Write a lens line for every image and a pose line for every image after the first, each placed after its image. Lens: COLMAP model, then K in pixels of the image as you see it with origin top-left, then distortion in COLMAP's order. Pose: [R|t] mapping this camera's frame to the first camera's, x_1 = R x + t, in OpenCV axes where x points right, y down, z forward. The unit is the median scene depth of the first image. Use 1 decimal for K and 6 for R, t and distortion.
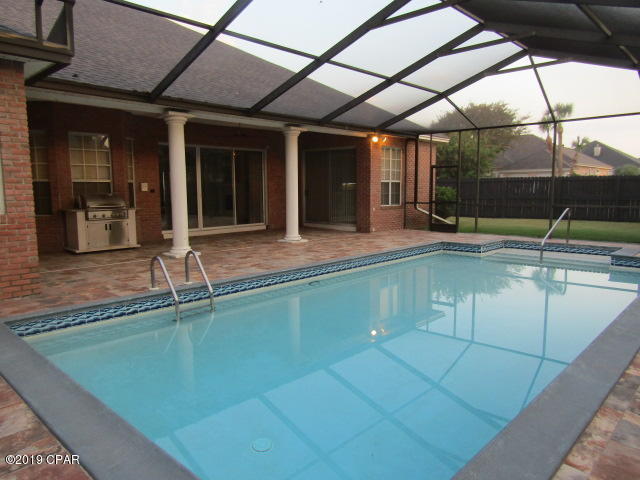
lens RADIAL K [[457.4, 0, 320.0], [0, 457.4, 240.0], [0, 0, 1]] dist [-0.006070, -0.006166]
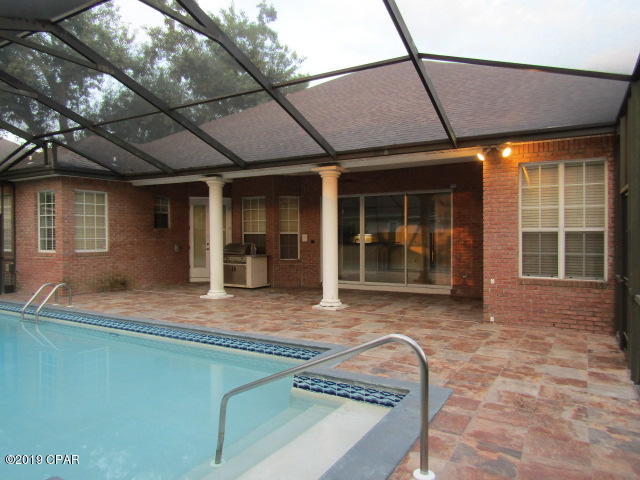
lens RADIAL K [[457.4, 0, 320.0], [0, 457.4, 240.0], [0, 0, 1]] dist [-0.006070, -0.006166]
pose [[0.230232, 0.016820, -0.972990, 0.630437], [-0.102183, 0.994741, -0.006983, -0.096615], [0.967756, 0.101031, 0.230740, 0.704009]]
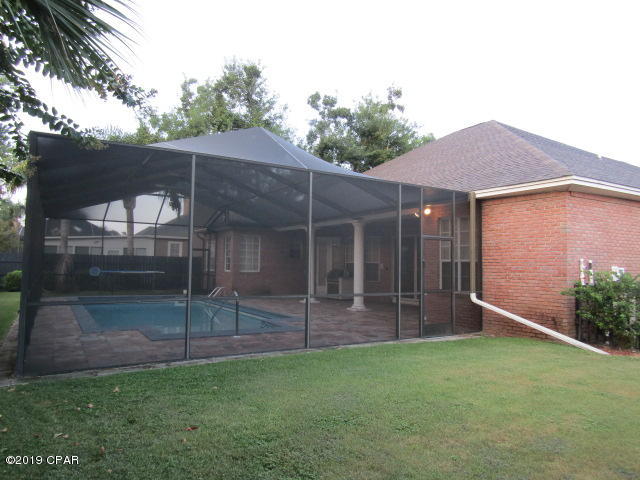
lens RADIAL K [[457.4, 0, 320.0], [0, 457.4, 240.0], [0, 0, 1]] dist [-0.006070, -0.006166]
pose [[-0.260086, -0.050773, -0.964250, 1.038941], [-0.116410, 0.992982, -0.020887, -0.132291], [0.958543, 0.106816, -0.264171, 1.077895]]
